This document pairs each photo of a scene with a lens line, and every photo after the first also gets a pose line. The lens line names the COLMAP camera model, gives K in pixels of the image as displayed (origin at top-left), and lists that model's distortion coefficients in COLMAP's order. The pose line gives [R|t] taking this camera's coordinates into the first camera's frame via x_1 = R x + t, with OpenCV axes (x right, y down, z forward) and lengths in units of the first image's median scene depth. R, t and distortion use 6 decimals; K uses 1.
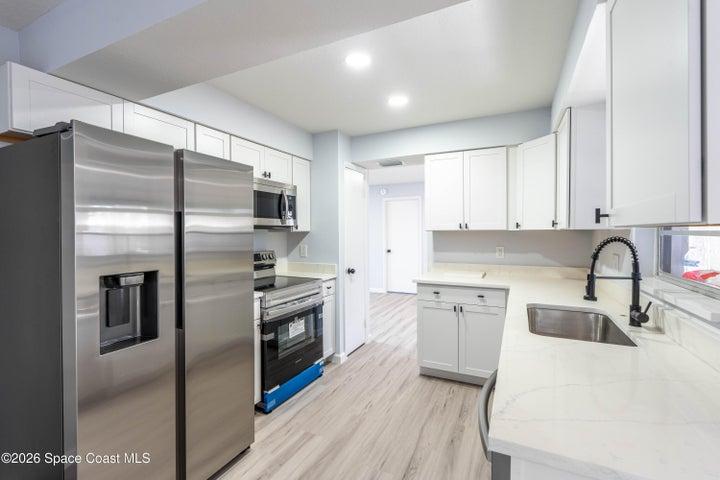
lens RADIAL K [[328.3, 0, 365.2], [0, 328.3, 236.5], [0, 0, 1]] dist [-0.001976, 0.000748]
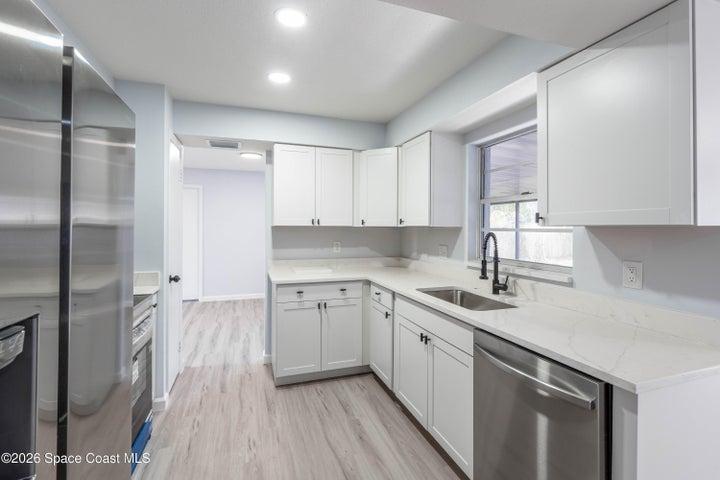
lens RADIAL K [[328.3, 0, 371.7], [0, 328.3, 224.7], [0, 0, 1]] dist [-0.001976, 0.000748]
pose [[0.702215, 0.014485, 0.711818, -0.302281], [0.000944, 0.999773, -0.021276, -0.001406], [-0.711965, 0.015613, 0.702042, 0.187438]]
